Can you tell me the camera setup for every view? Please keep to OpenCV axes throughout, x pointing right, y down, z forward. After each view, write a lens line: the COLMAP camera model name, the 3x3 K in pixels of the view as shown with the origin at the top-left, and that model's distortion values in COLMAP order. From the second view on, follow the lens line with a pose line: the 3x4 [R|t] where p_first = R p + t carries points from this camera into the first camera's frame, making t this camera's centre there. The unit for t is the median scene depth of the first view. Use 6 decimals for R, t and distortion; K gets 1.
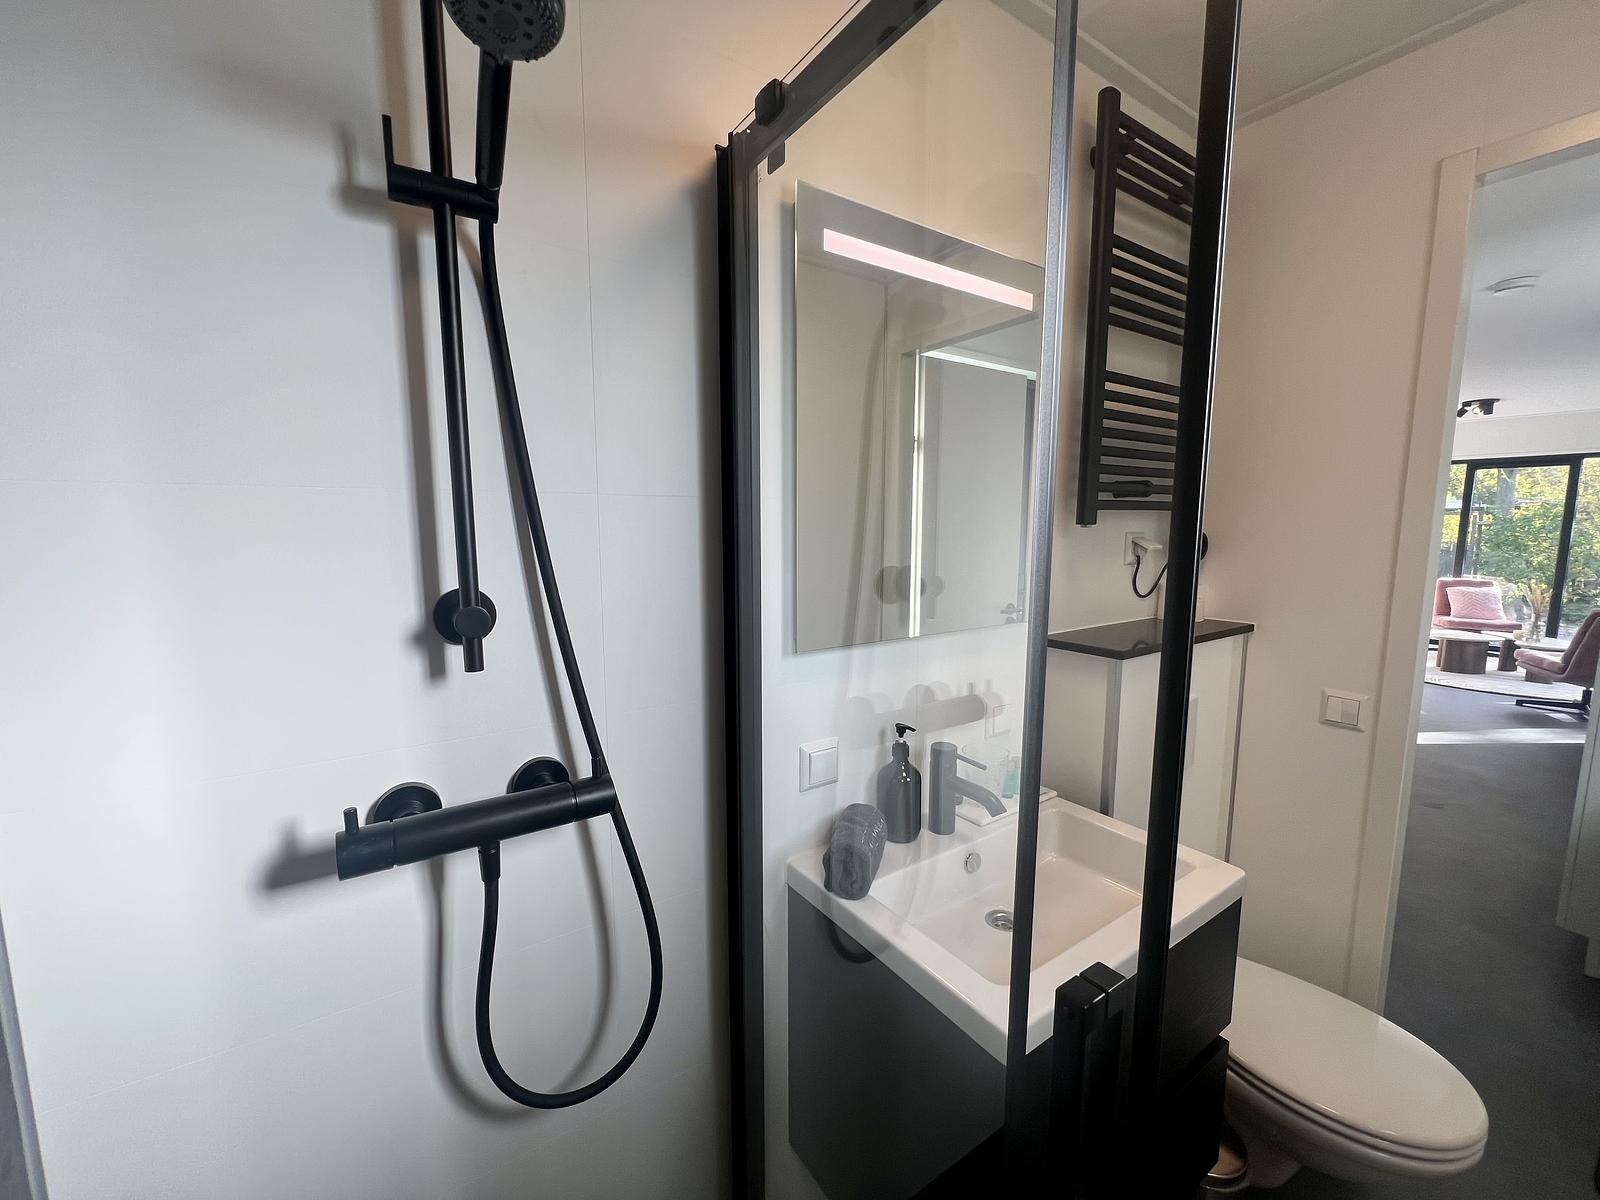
lens RADIAL K [[645.7, 0, 800.0], [0, 645.7, 600.0], [0, 0, 1]] dist [-0.000893, -0.000196]
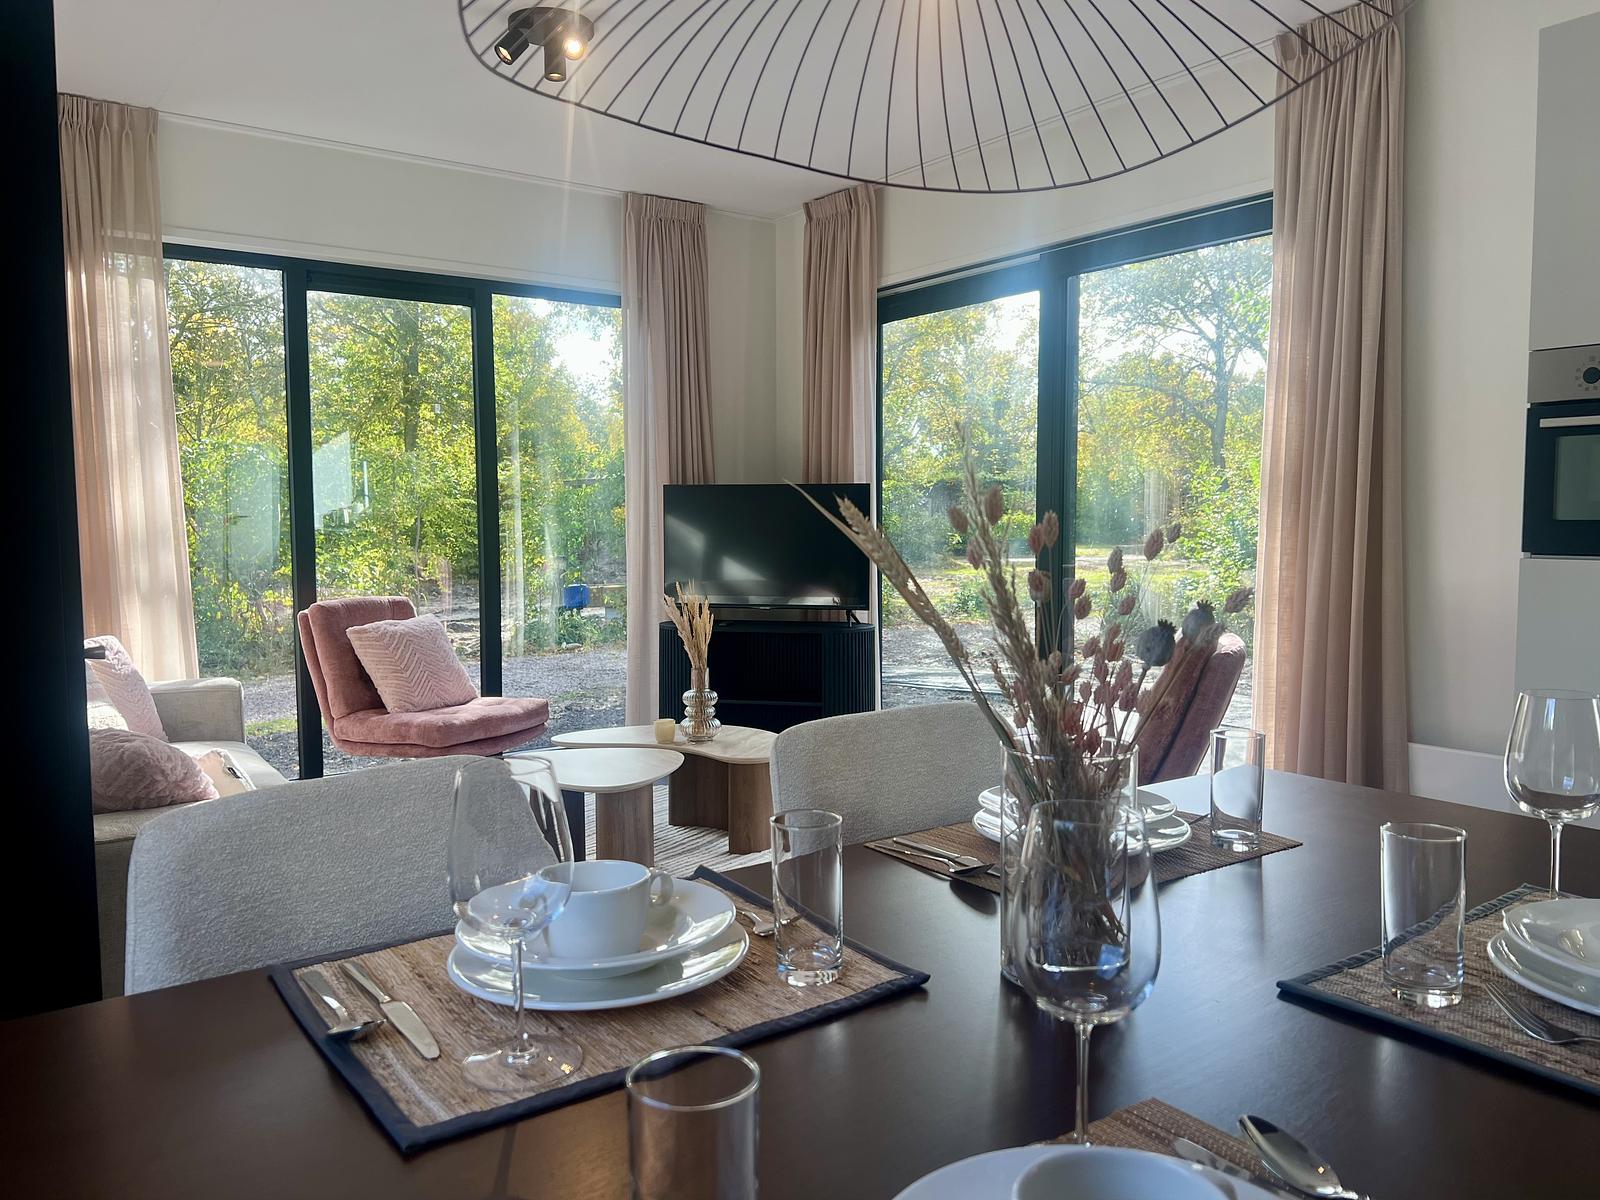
lens RADIAL K [[1253.4, 0, 846.9], [0, 1253.4, 605.1], [0, 0, 1]] dist [0.006777, 0.004907]
pose [[-0.026804, -0.070846, 0.997127, 0.372007], [0.130734, 0.988670, 0.073759, -0.046848], [-0.991055, 0.132335, -0.017238, 0.791585]]
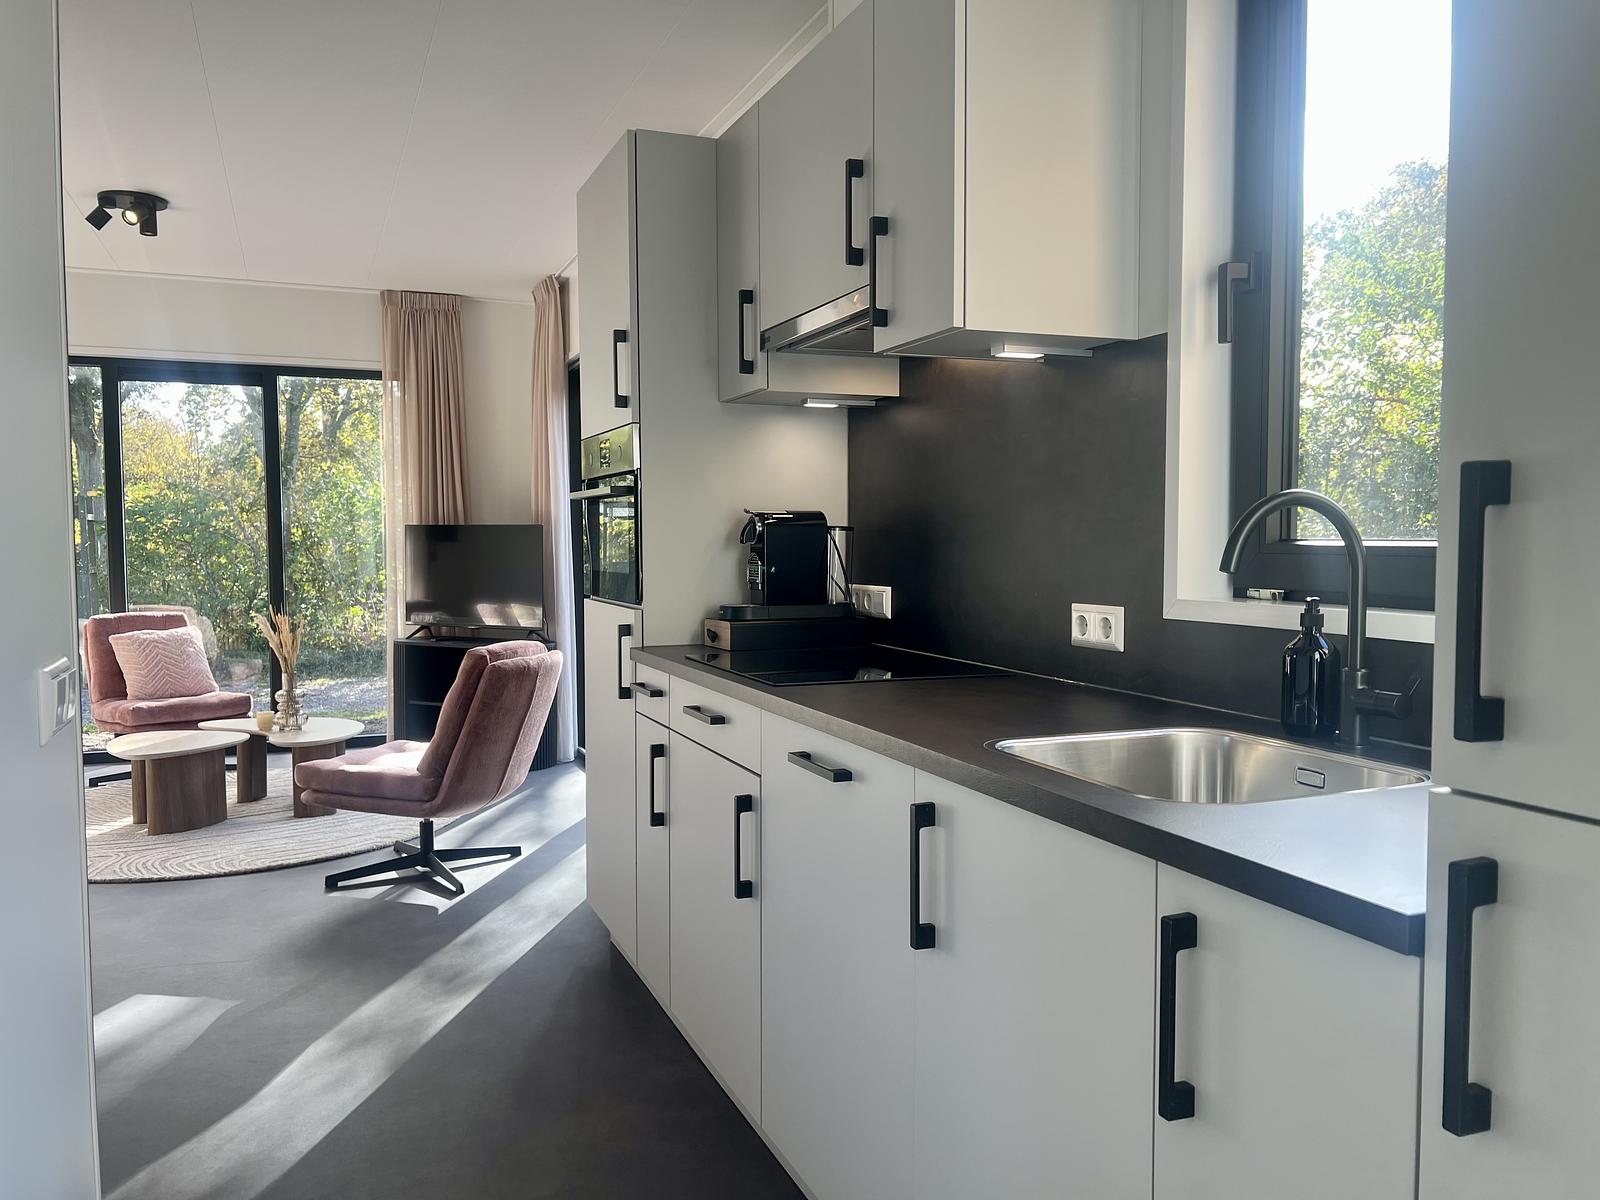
lens RADIAL K [[1190.0, 0, 800.0], [0, 1190.0, 600.0], [0, 0, 1]] dist [0.126208, -0.219914]
pose [[0.203621, -0.051250, 0.977707, 0.305961], [0.128645, 0.991371, 0.025174, -0.003535], [-0.970561, 0.120652, 0.208457, 0.384574]]
